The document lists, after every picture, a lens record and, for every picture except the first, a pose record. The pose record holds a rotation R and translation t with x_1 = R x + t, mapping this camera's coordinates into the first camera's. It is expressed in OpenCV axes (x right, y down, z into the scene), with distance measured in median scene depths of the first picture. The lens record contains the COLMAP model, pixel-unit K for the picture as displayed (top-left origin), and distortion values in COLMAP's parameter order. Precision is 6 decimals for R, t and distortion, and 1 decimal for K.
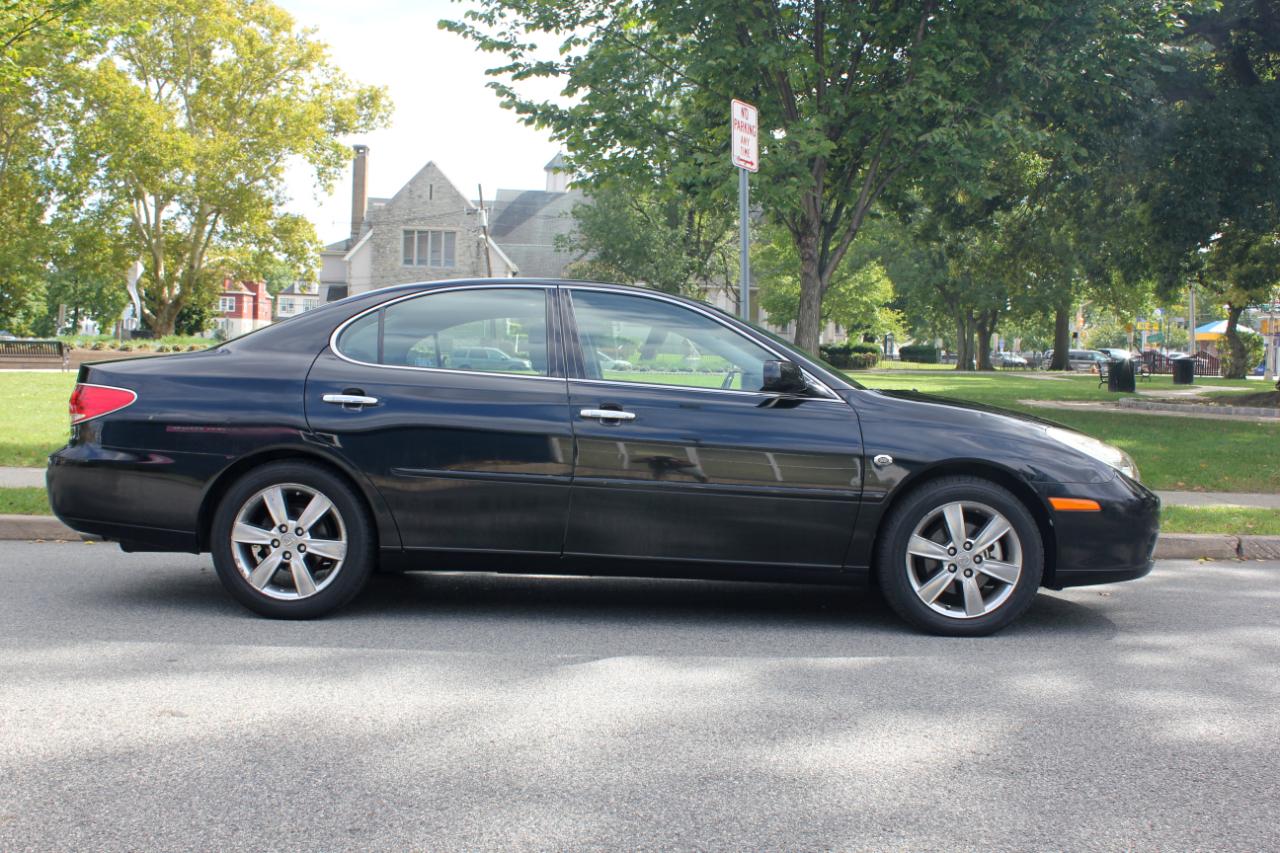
lens RADIAL K [[1669.2, 0, 641.9], [0, 1669.2, 428.9], [0, 0, 1]] dist [-0.028632, 0.057537]
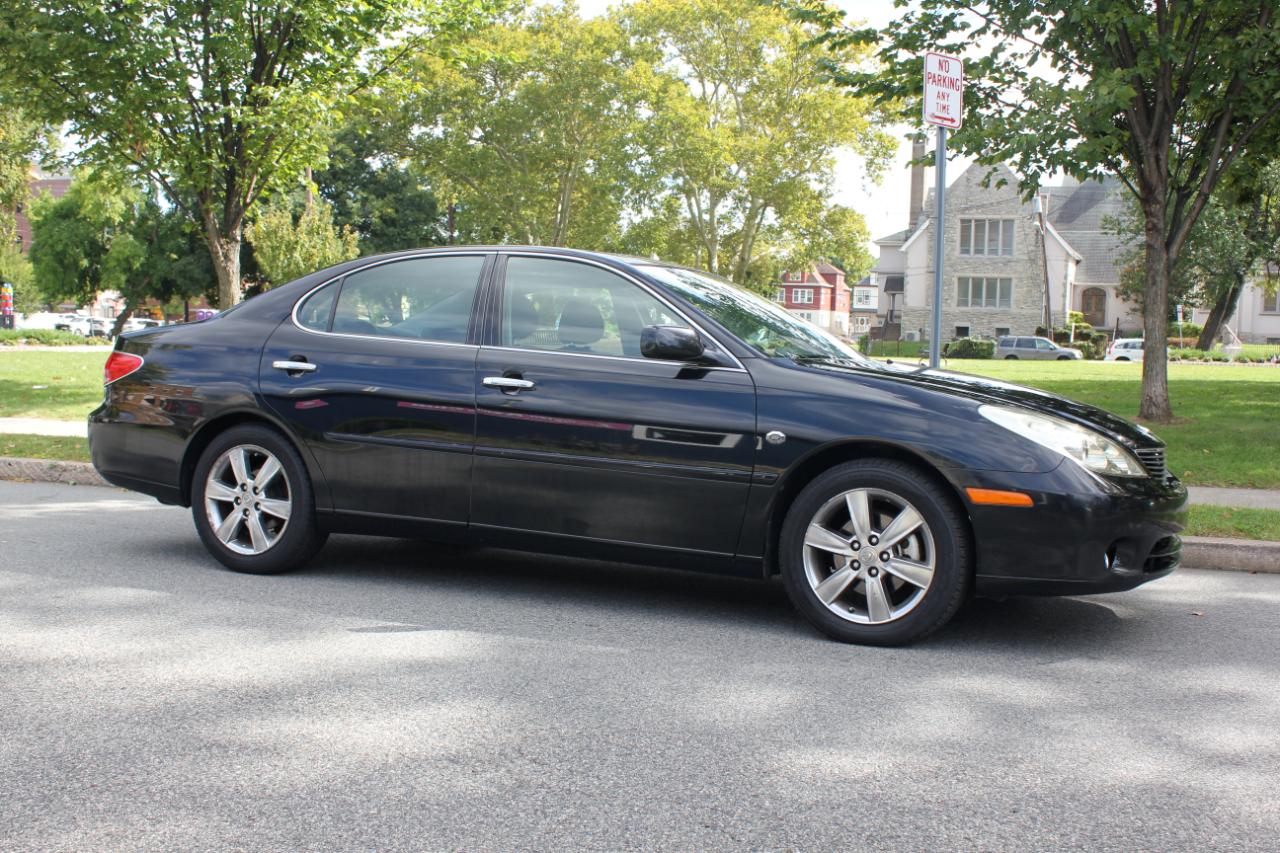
lens RADIAL K [[1638.1, 0, 644.8], [0, 1638.1, 428.9], [0, 0, 1]] dist [-0.057102, 0.127035]
pose [[0.887500, 0.023887, -0.460188, 0.478453], [-0.022691, 0.999709, 0.008131, 0.008513], [0.460248, 0.003226, 0.887784, 0.195953]]
